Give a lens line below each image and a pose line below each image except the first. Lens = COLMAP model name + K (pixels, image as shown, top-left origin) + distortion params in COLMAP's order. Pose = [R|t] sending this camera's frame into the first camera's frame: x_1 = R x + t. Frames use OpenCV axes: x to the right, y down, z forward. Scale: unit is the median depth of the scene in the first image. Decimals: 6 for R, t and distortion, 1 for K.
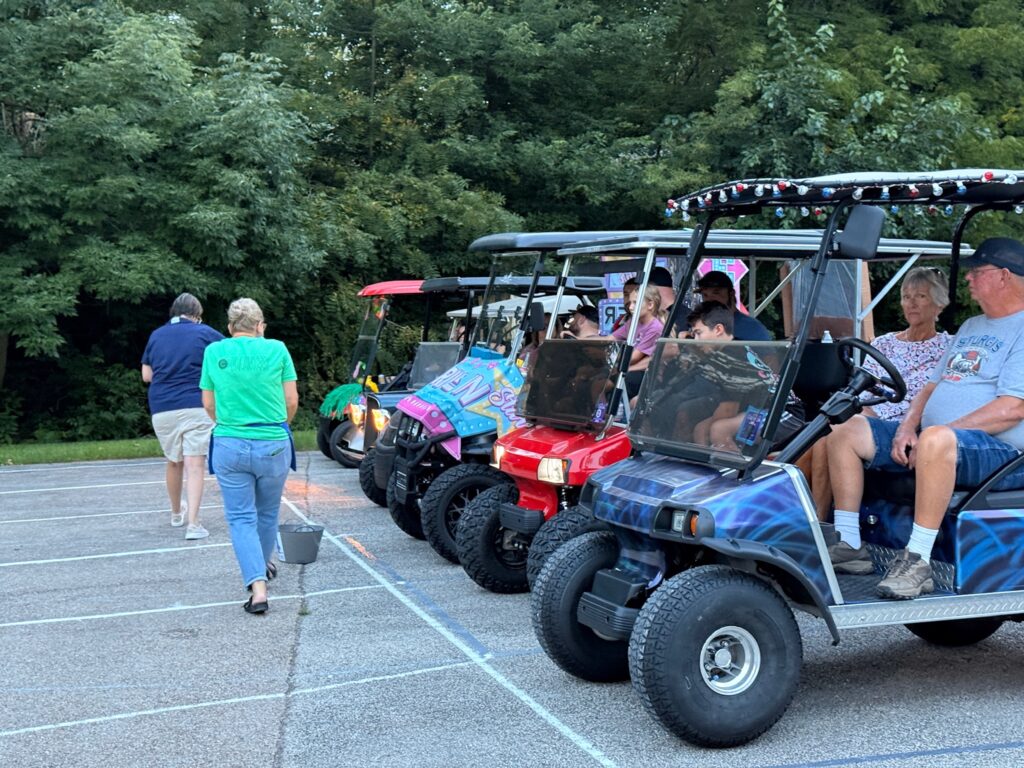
lens RADIAL K [[1411.1, 0, 512.0], [0, 1411.1, 384.0], [0, 0, 1]] dist [0.171499, -0.873932]
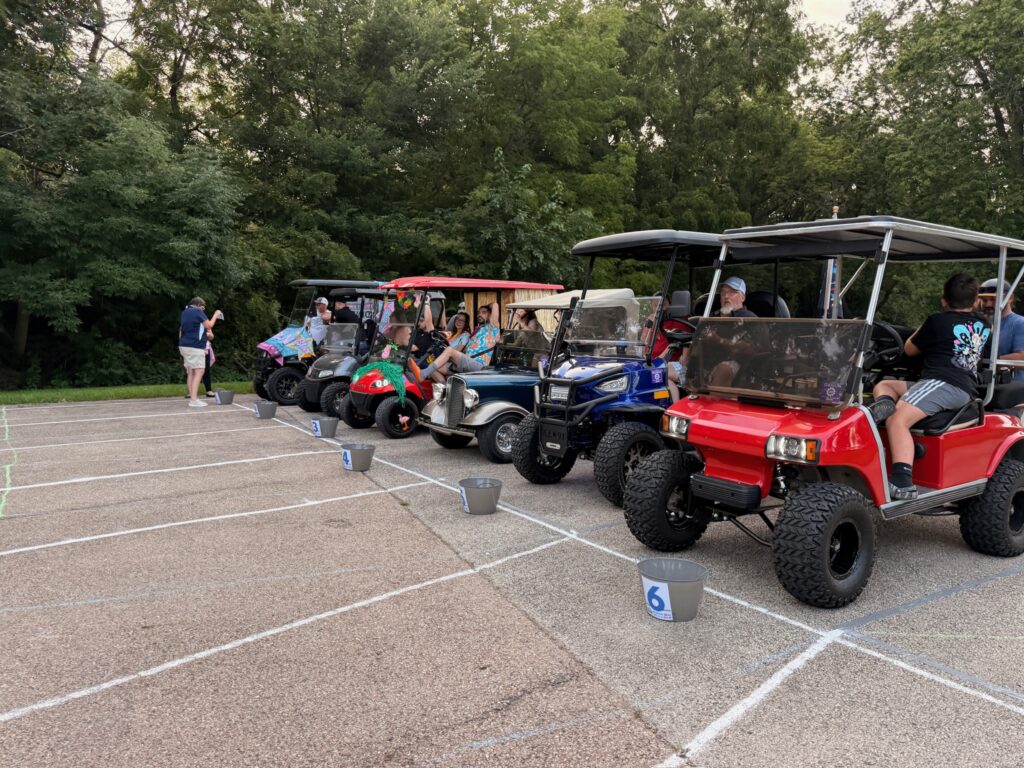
lens RADIAL K [[752.5, 0, 512.0], [0, 752.5, 384.0], [0, 0, 1]] dist [0.005101, -0.101494]
pose [[0.958259, 0.010019, 0.285727, -0.093627], [-0.018593, 0.999454, 0.027308, 0.005980], [-0.285297, -0.031481, 0.957922, 0.088076]]
